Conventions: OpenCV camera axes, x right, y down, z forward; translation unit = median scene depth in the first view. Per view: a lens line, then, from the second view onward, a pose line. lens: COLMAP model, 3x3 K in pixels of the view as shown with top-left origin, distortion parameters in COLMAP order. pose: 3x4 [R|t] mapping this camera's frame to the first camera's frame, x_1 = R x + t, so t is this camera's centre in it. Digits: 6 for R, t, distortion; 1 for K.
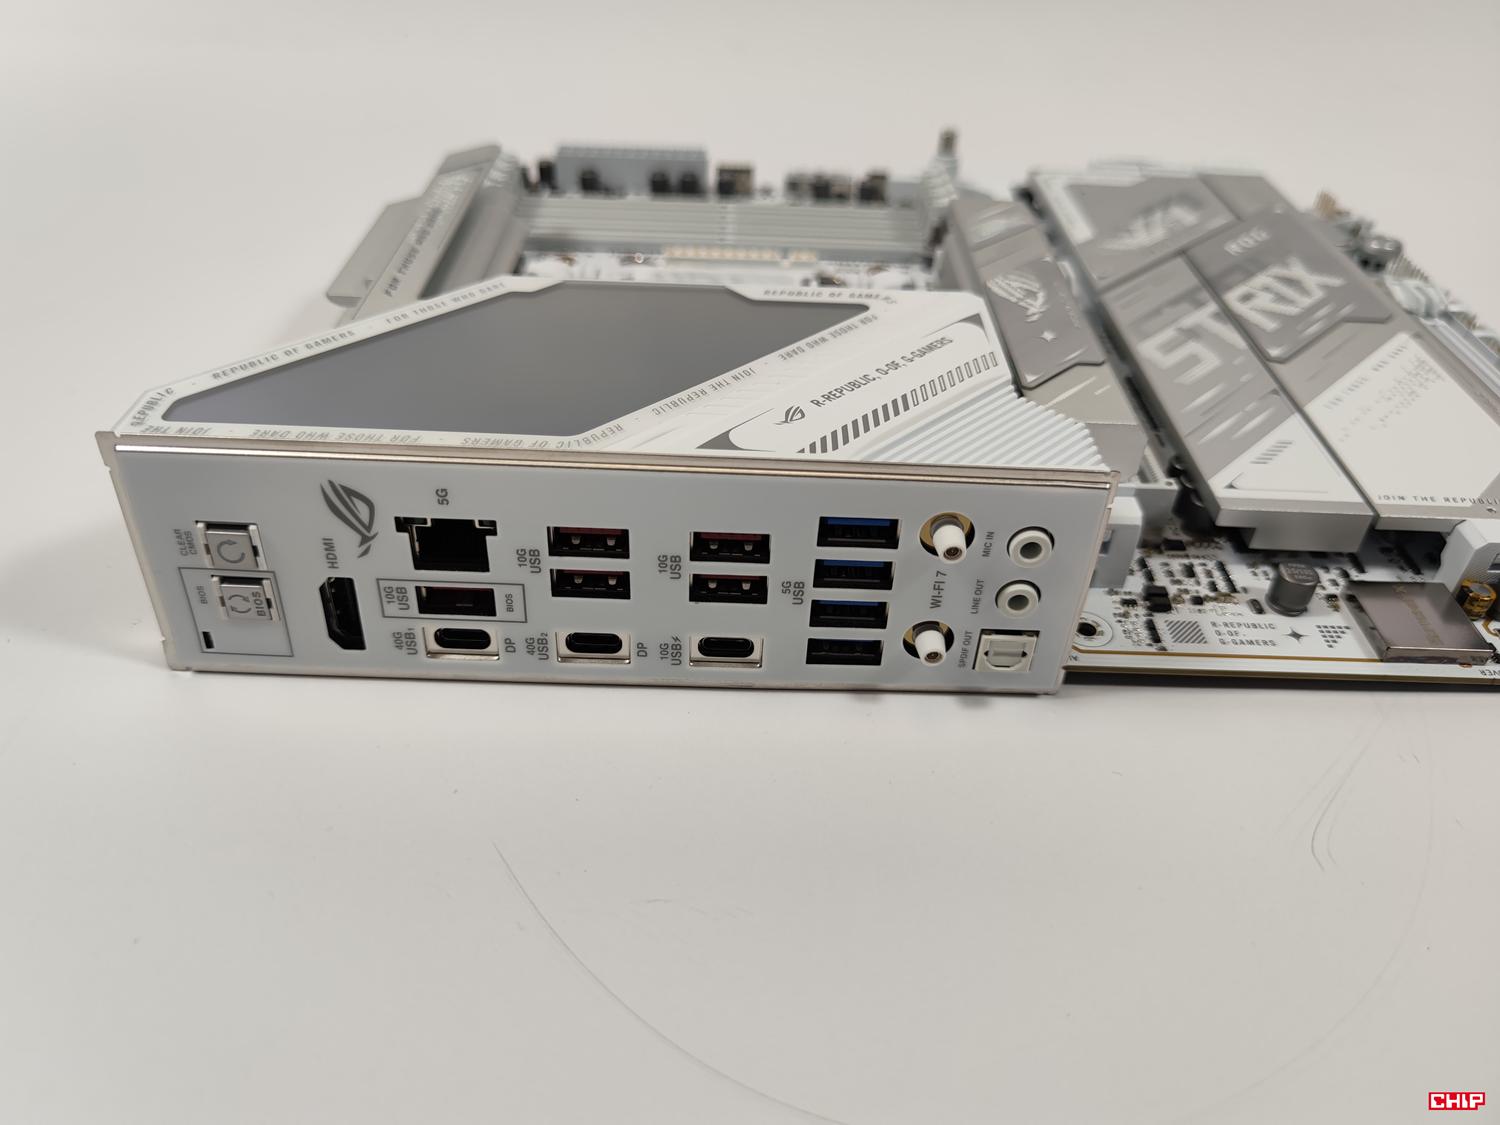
lens RADIAL K [[1134.7, 0, 742.6], [0, 1134.7, 551.9], [0, 0, 1]] dist [-0.019834, -0.023072]
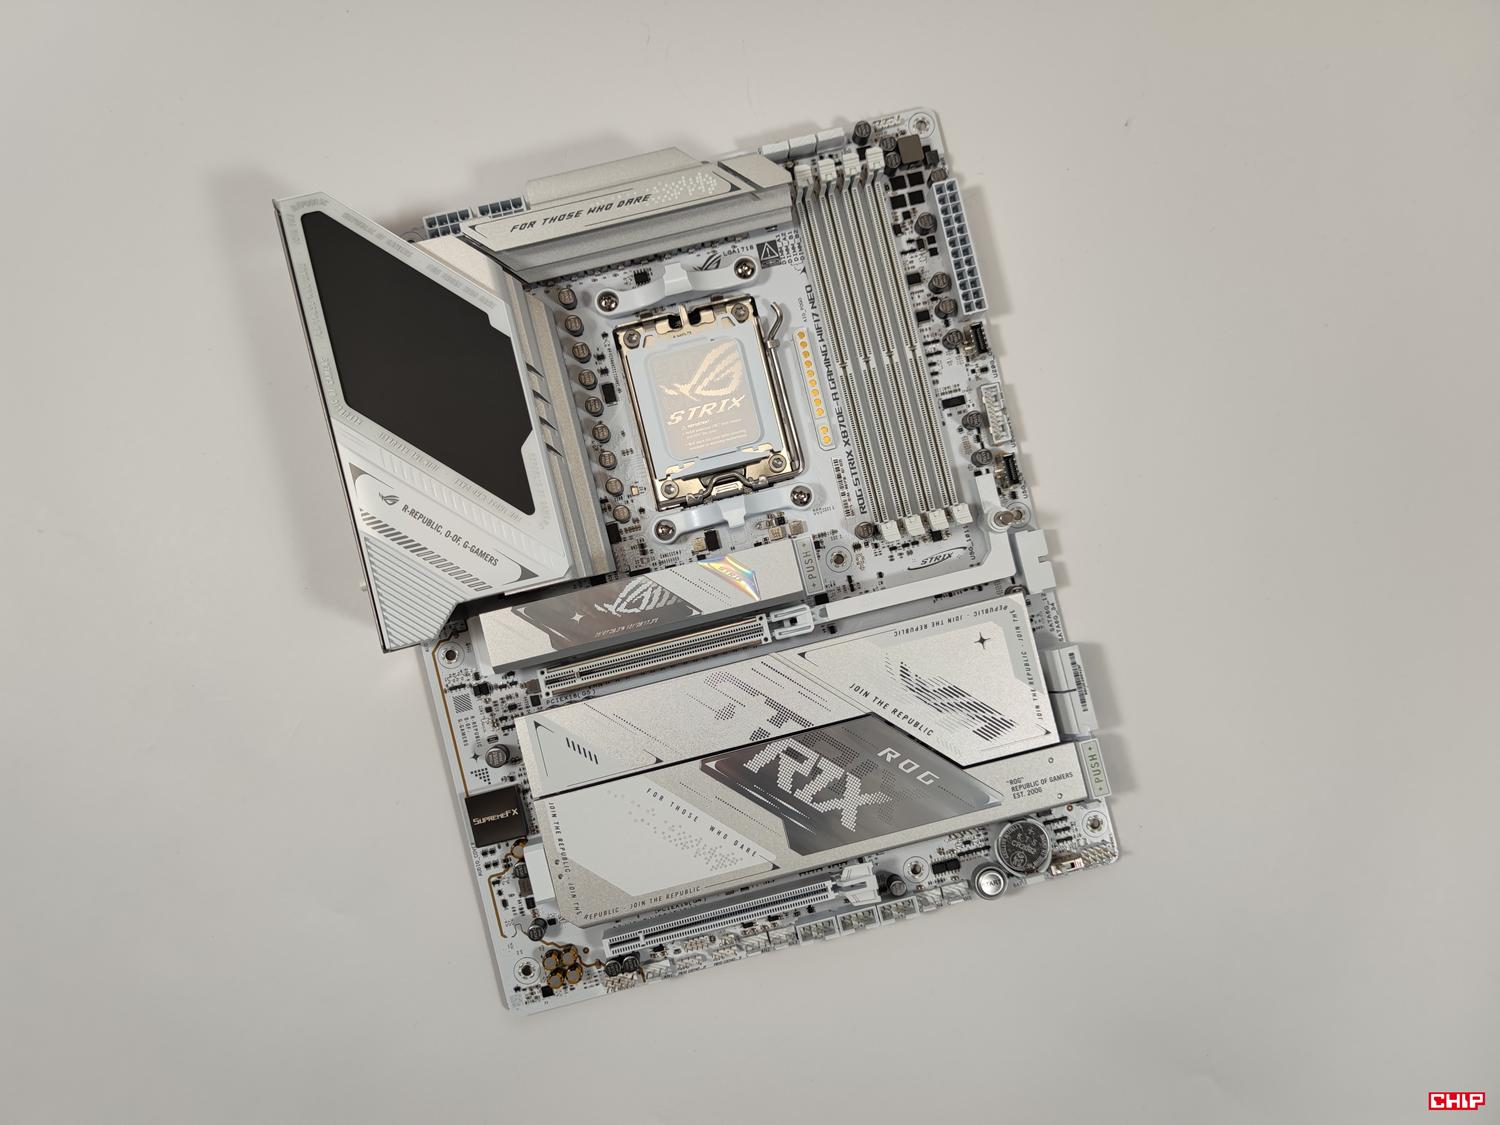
lens RADIAL K [[1134.7, 0, 757.7], [0, 1134.7, 592.8], [0, 0, 1]] dist [-0.019834, -0.023072]
pose [[0.251112, 0.967773, -0.018909, 0.364069], [-0.613070, 0.174133, 0.770599, -1.829756], [0.749058, -0.181914, 0.637039, 0.128849]]
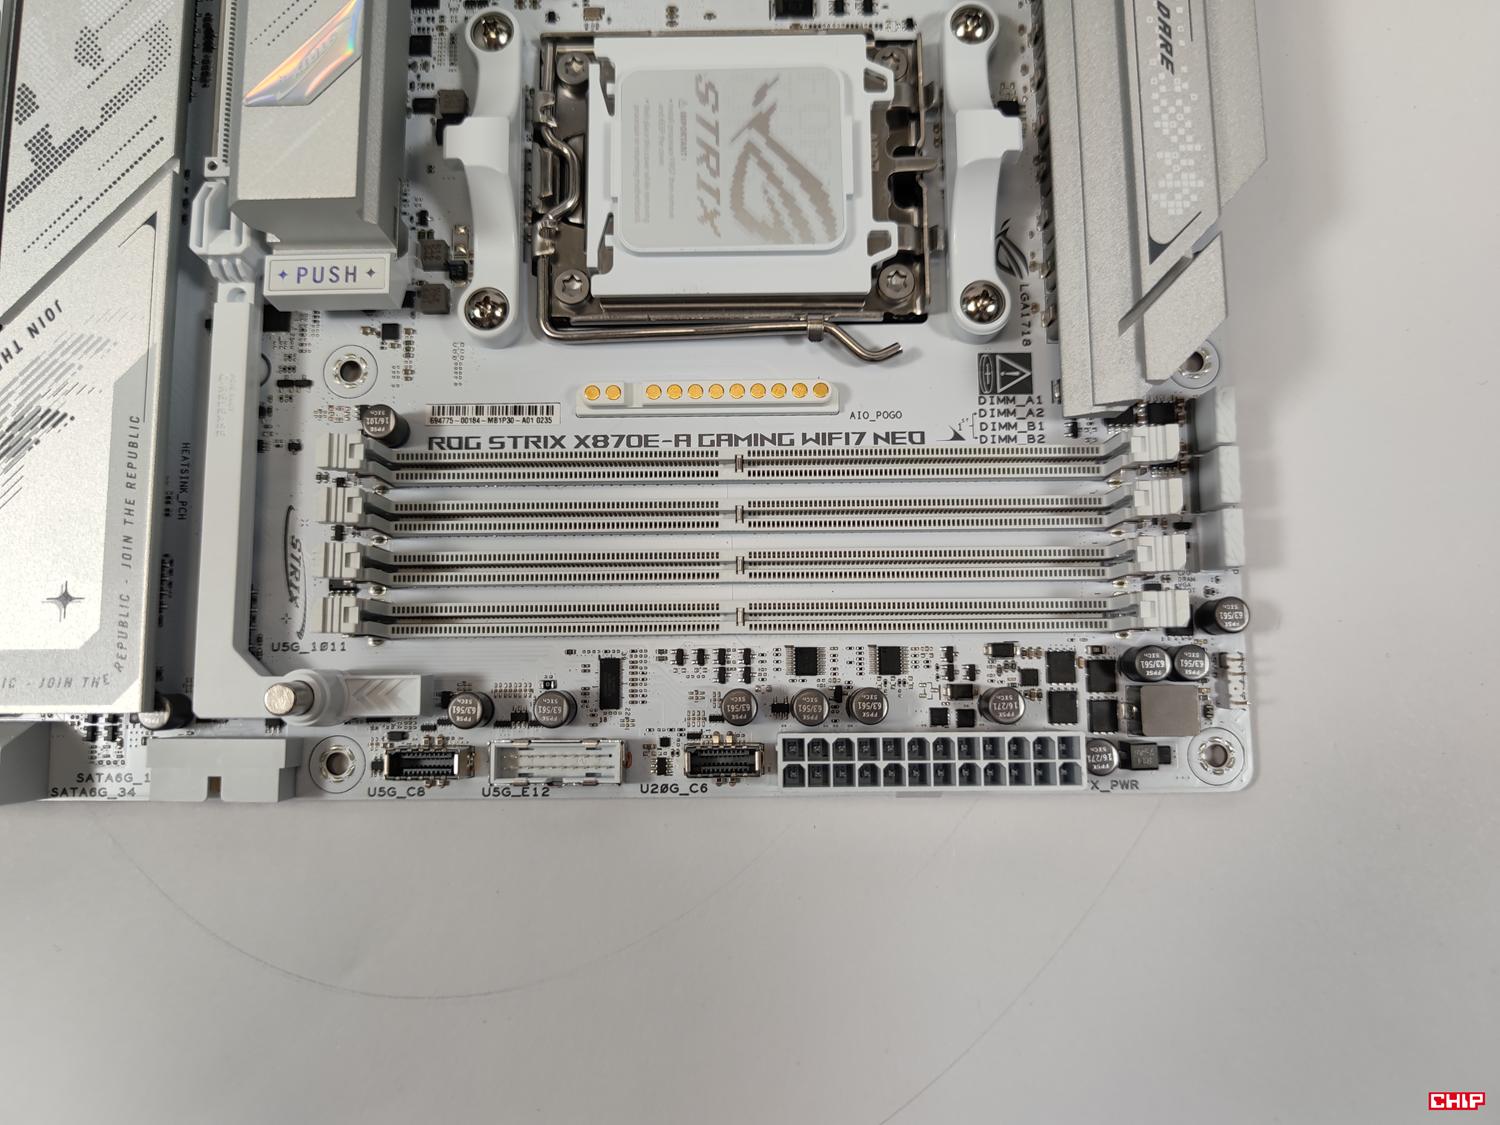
lens RADIAL K [[1134.7, 0, 745.2], [0, 1134.7, 587.2], [0, 0, 1]] dist [-0.019834, -0.023072]
pose [[-0.999618, 0.014819, -0.023348, -0.008877], [-0.027646, -0.515120, 0.856672, -1.299859], [0.000668, 0.856990, 0.515333, 1.202721]]
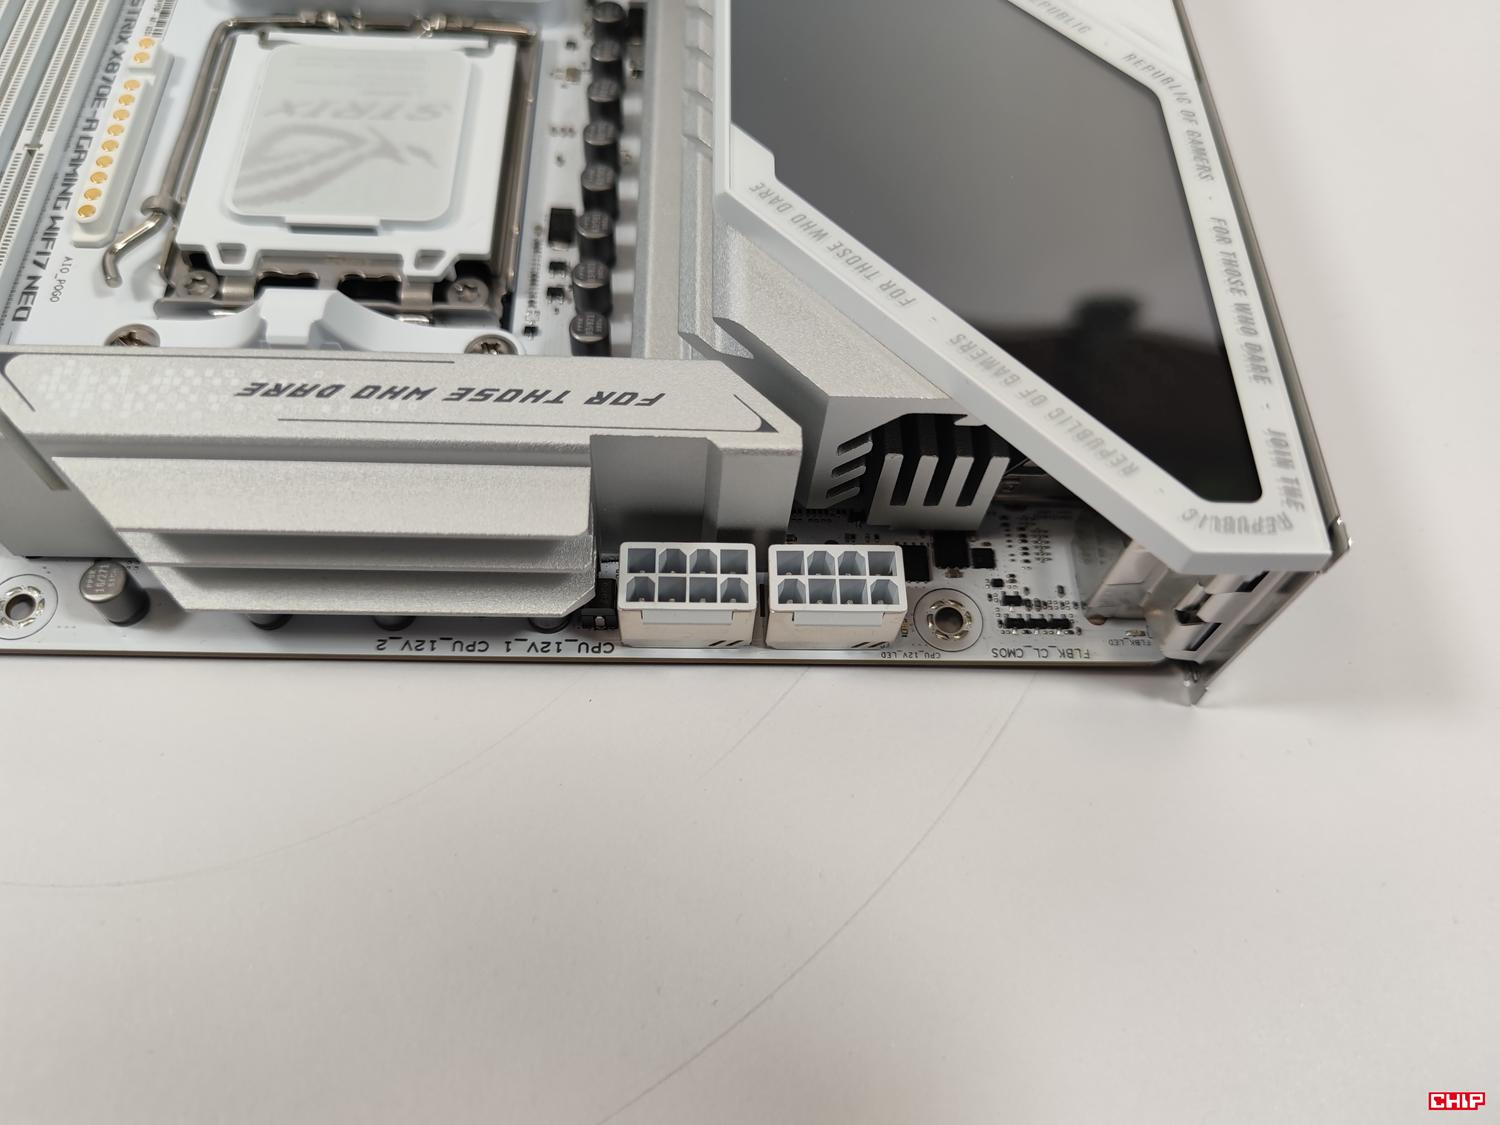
lens RADIAL K [[1134.7, 0, 746.9], [0, 1134.7, 589.7], [0, 0, 1]] dist [-0.019834, -0.023072]
pose [[-0.020337, -0.907476, 0.419612, -0.720600], [0.553218, 0.339379, 0.760771, -0.680780], [-0.832788, 0.247609, 0.495130, 0.783902]]
